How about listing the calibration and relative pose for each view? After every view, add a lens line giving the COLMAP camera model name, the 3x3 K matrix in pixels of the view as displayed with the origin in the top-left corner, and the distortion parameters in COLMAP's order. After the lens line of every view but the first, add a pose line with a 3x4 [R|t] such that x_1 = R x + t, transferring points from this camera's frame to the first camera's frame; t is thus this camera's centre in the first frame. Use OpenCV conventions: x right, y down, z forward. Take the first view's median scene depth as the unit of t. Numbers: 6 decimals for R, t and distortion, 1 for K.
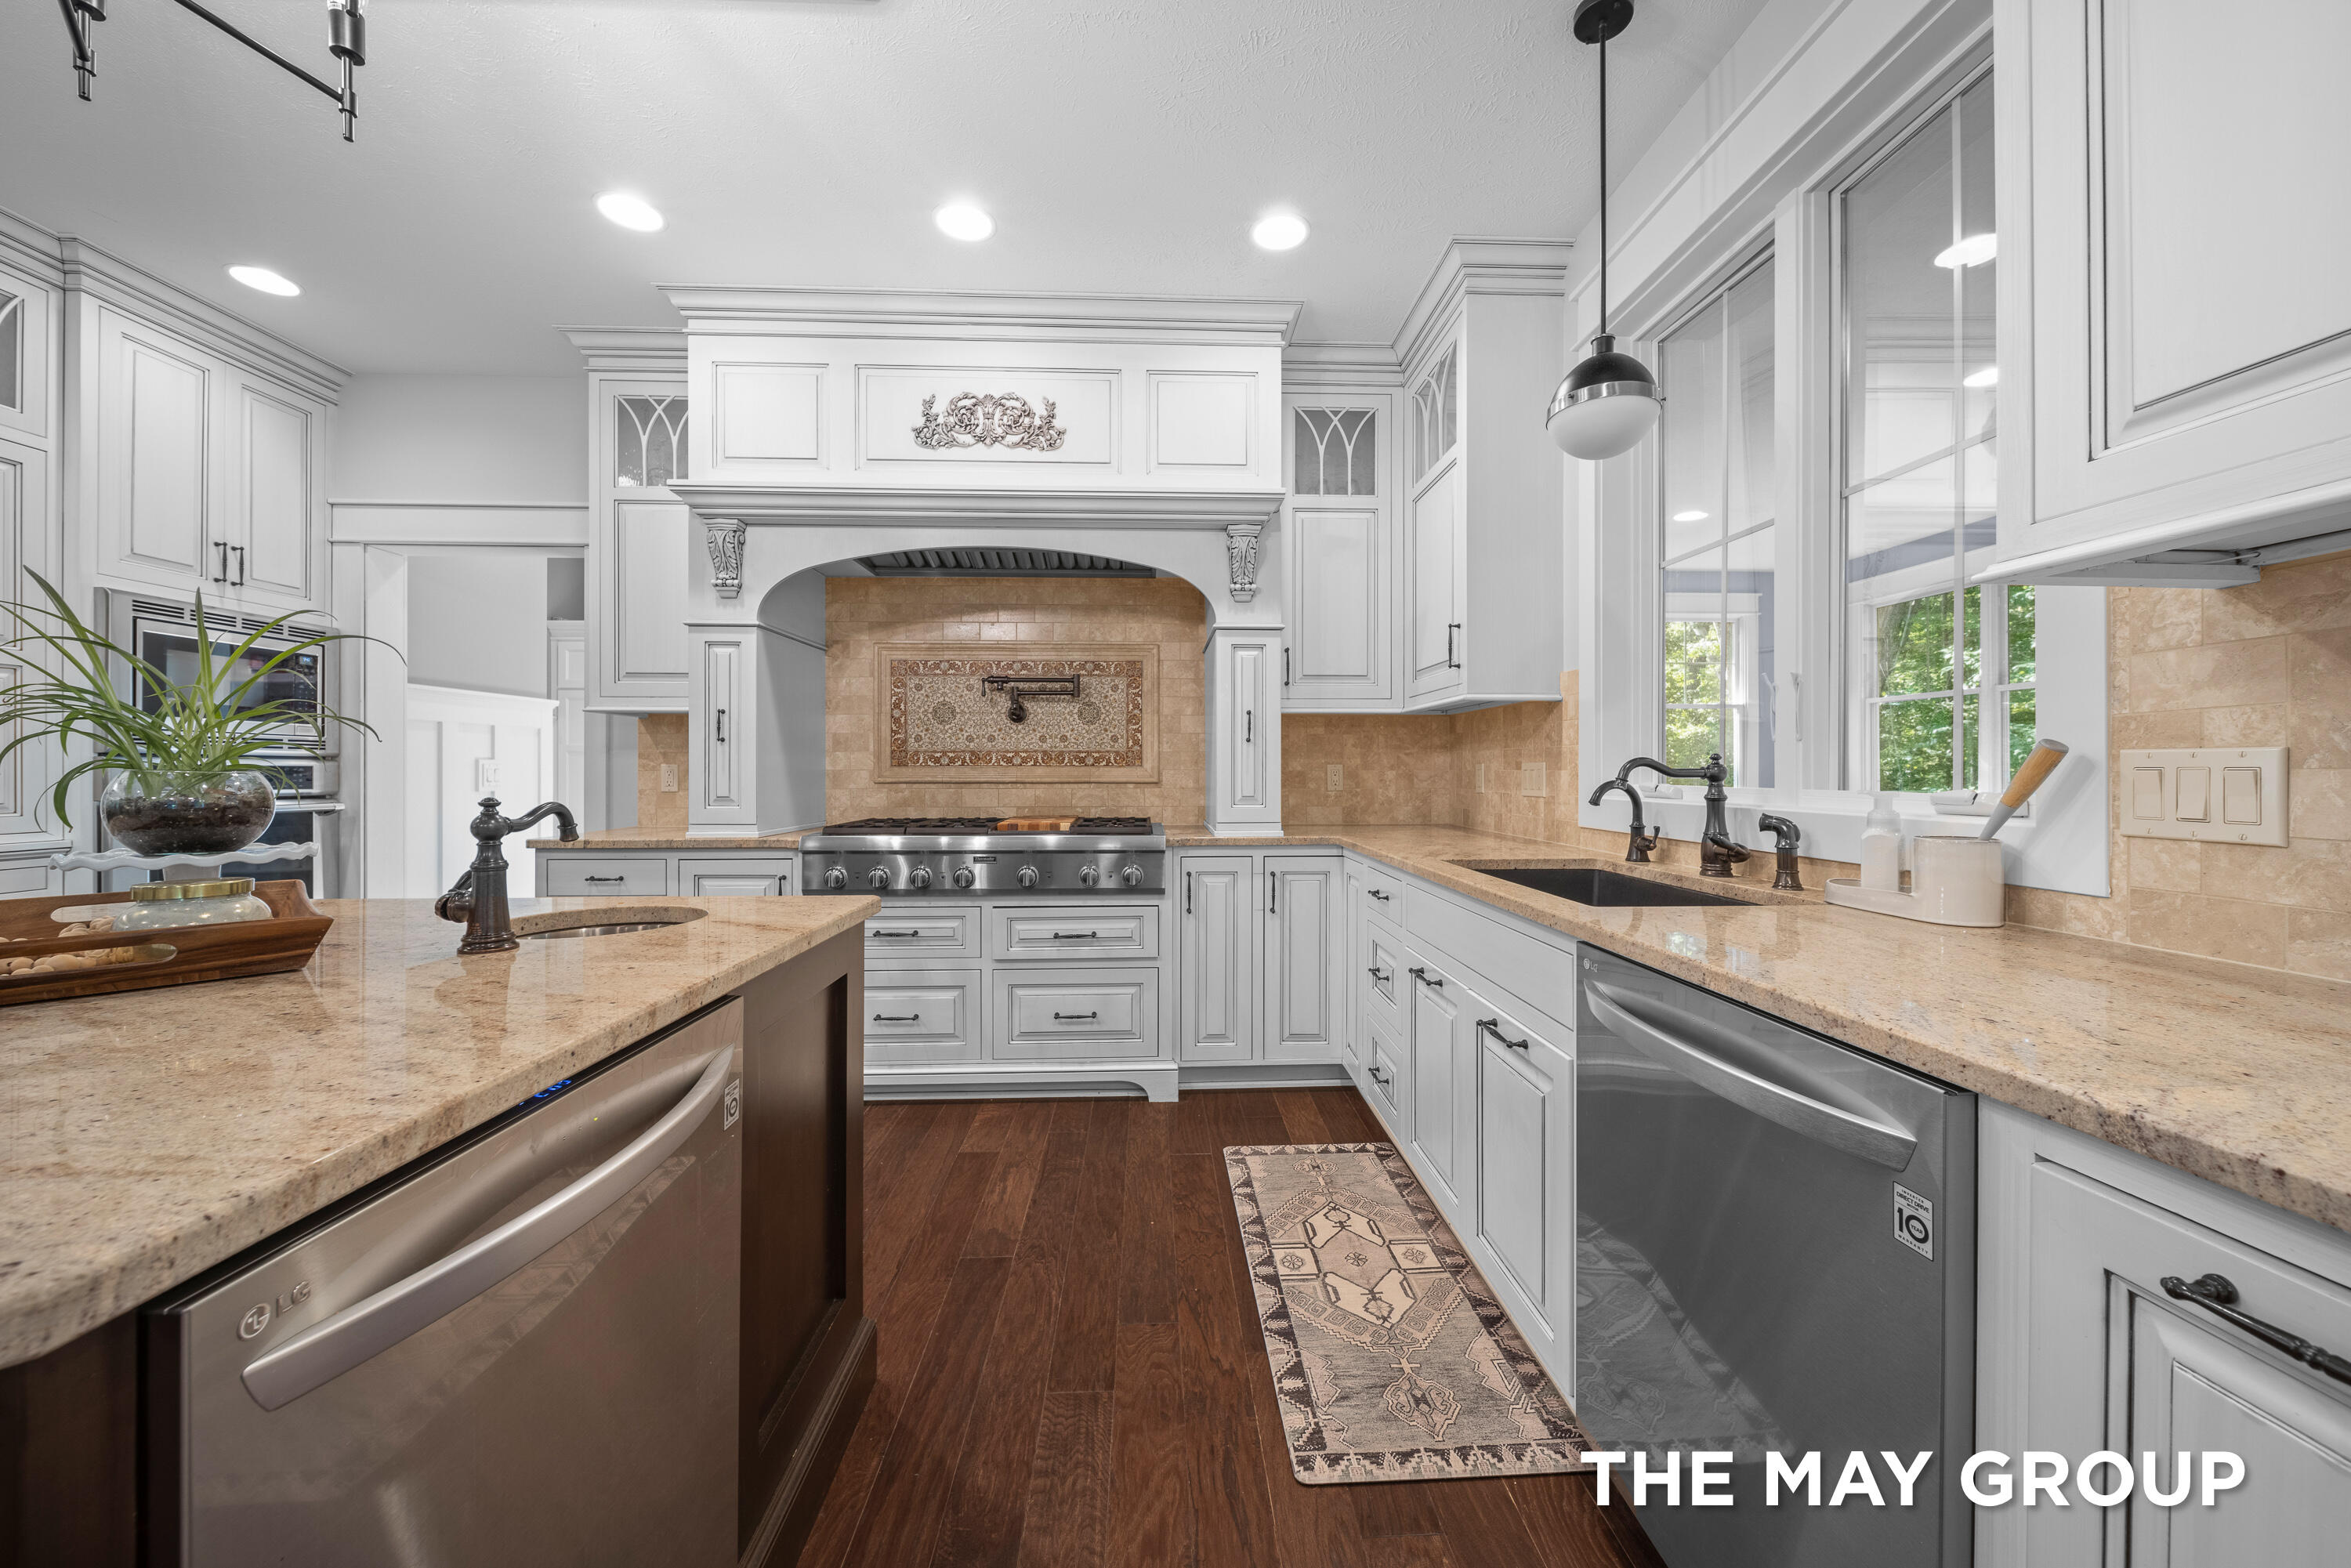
lens RADIAL K [[825.2, 0, 1173.9], [0, 825.2, 771.3], [0, 0, 1]] dist [0.000860, -0.000007]
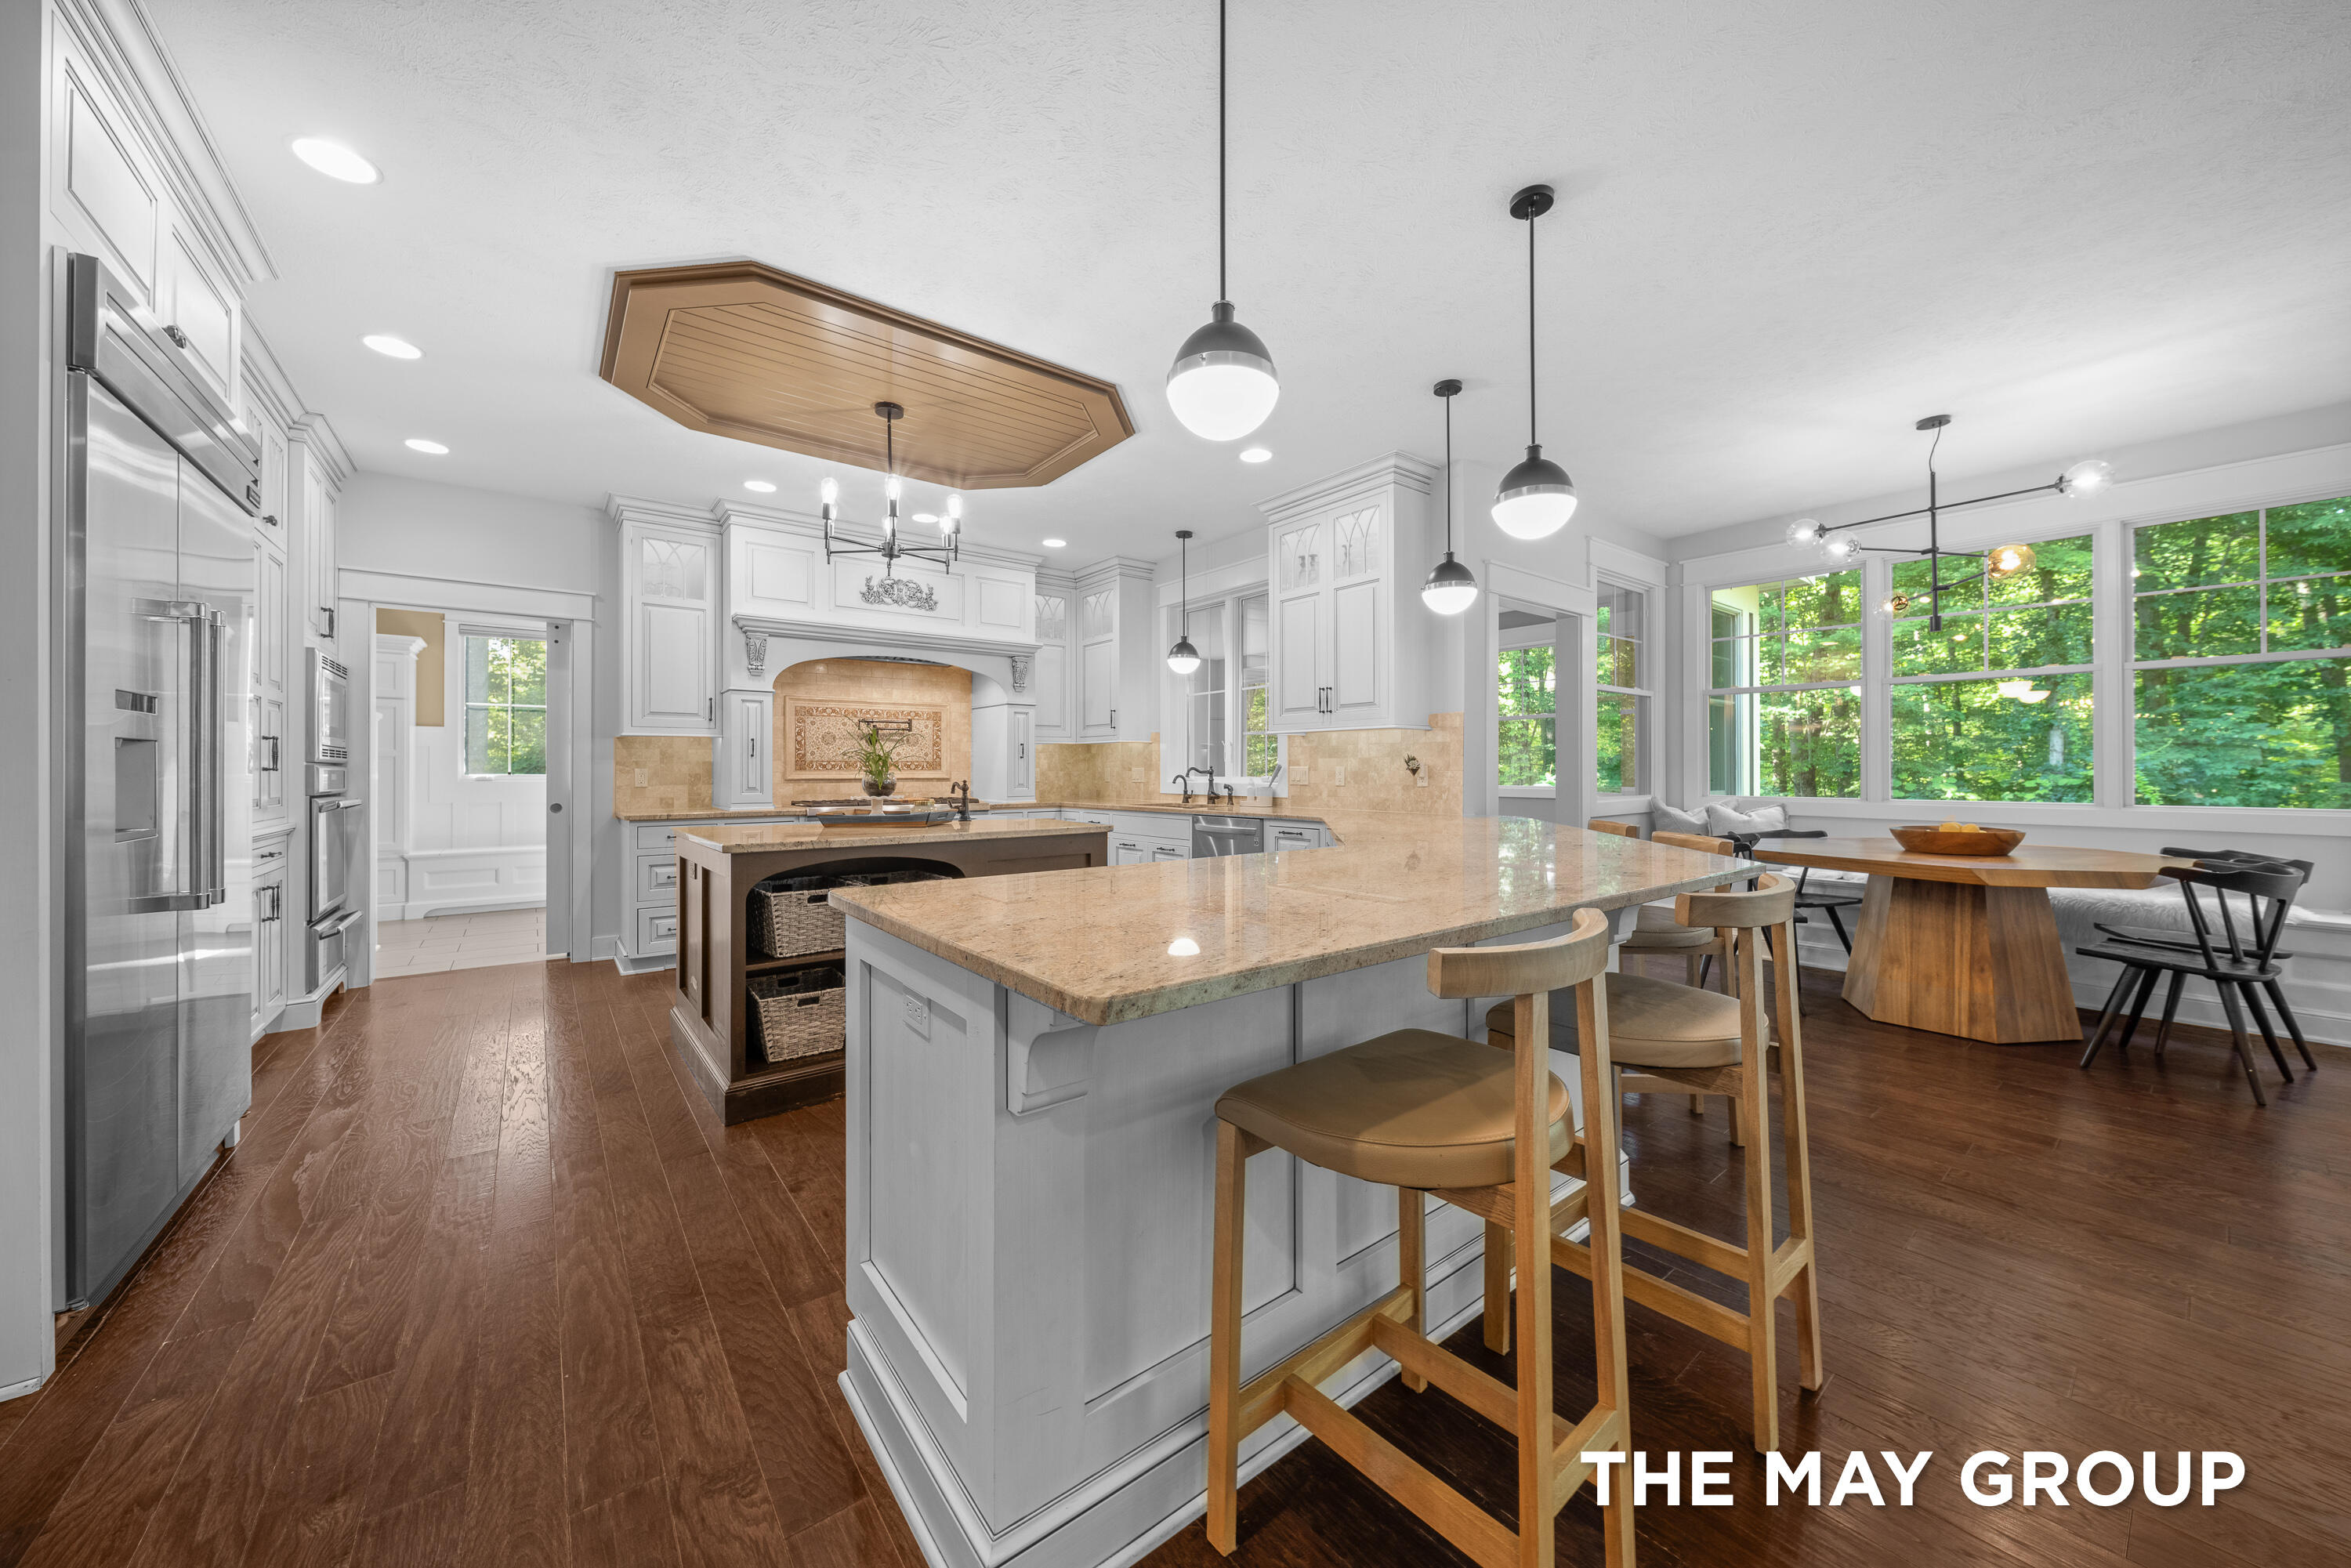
lens RADIAL K [[825.2, 0, 1173.9], [0, 825.2, 771.3], [0, 0, 1]] dist [0.000860, -0.000007]
pose [[0.812642, -0.002146, 0.582760, -0.836942], [0.002681, 0.999996, -0.000057, -0.002049], [-0.582758, 0.001609, 0.812644, -0.959042]]
